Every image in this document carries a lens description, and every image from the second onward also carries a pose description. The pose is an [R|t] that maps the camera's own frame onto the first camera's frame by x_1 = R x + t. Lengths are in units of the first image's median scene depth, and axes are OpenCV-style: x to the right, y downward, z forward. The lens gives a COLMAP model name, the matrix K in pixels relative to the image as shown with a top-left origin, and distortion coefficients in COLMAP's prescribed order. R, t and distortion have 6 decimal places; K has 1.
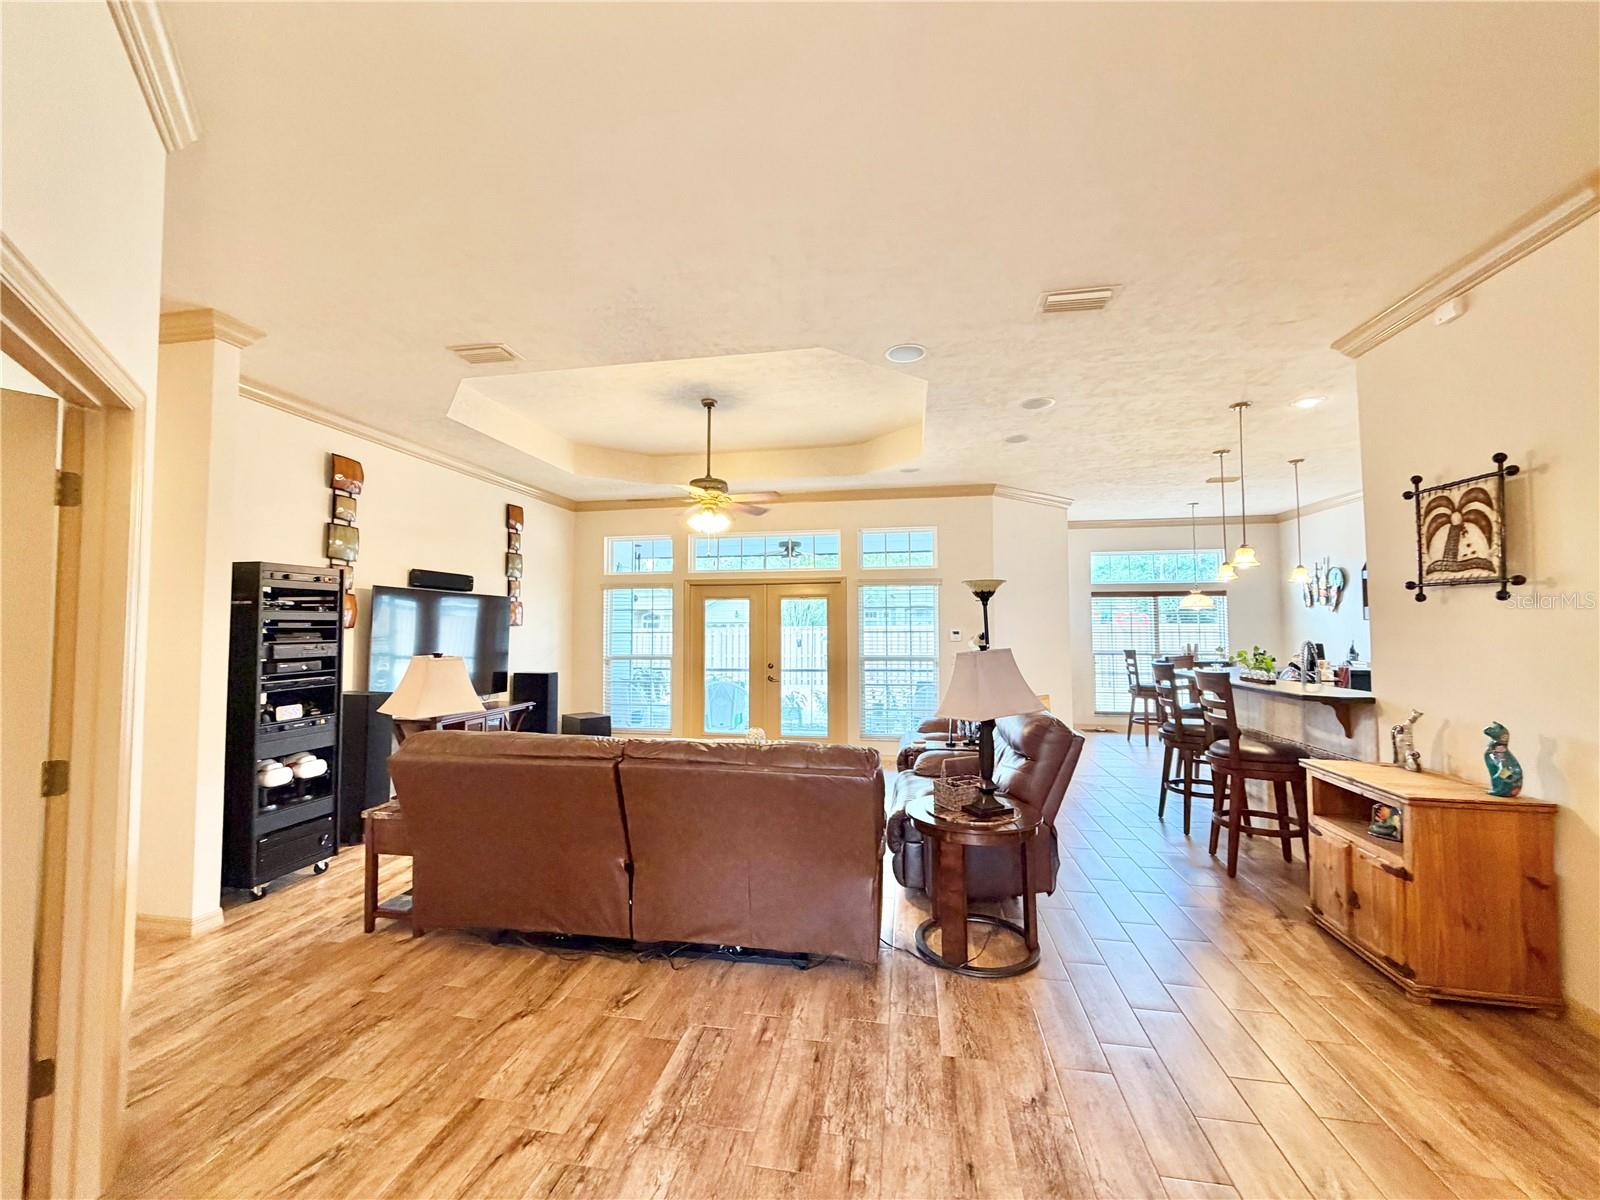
lens RADIAL K [[637.2, 0, 797.6], [0, 637.2, 602.4], [0, 0, 1]] dist [-0.000939, 0.000120]
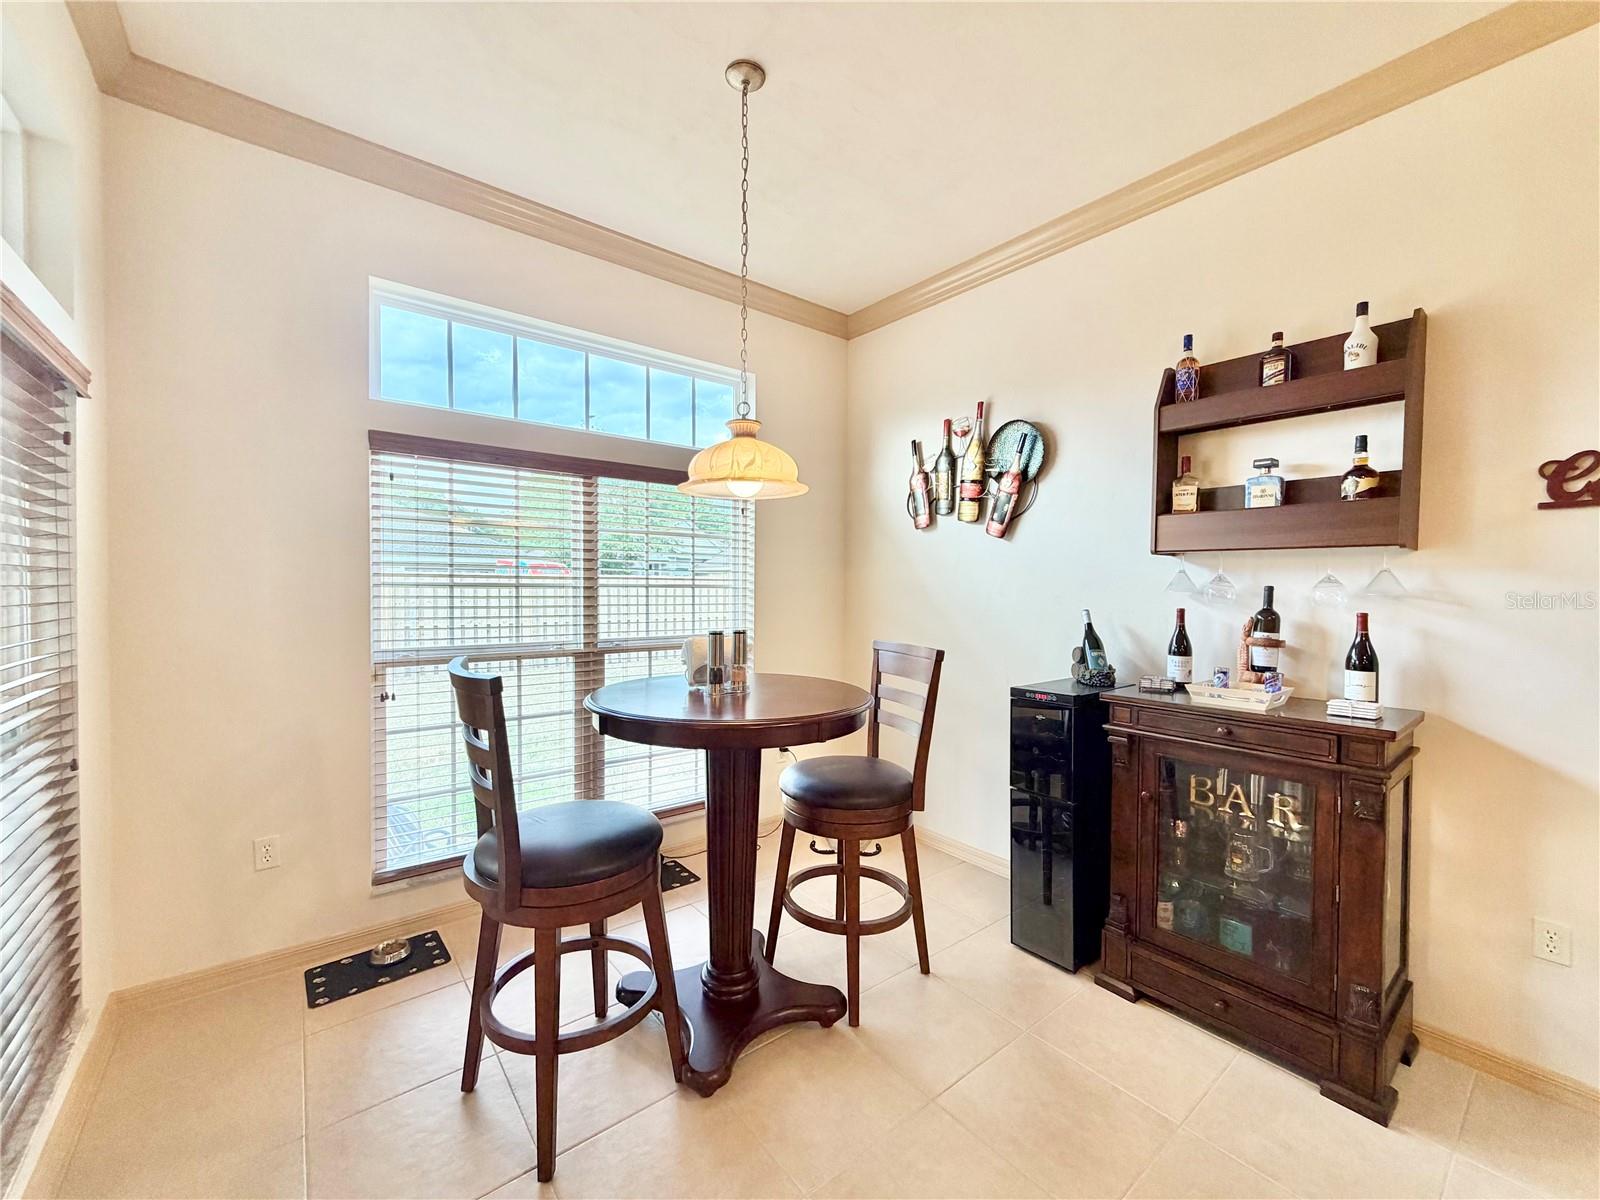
lens RADIAL K [[637.2, 0, 795.5], [0, 637.2, 596.8], [0, 0, 1]] dist [-0.000939, 0.000120]
pose [[0.668420, -0.008031, 0.743741, 0.445233], [-0.039382, 0.998157, 0.046172, 0.038260], [-0.742741, -0.060153, 0.666872, 0.805232]]
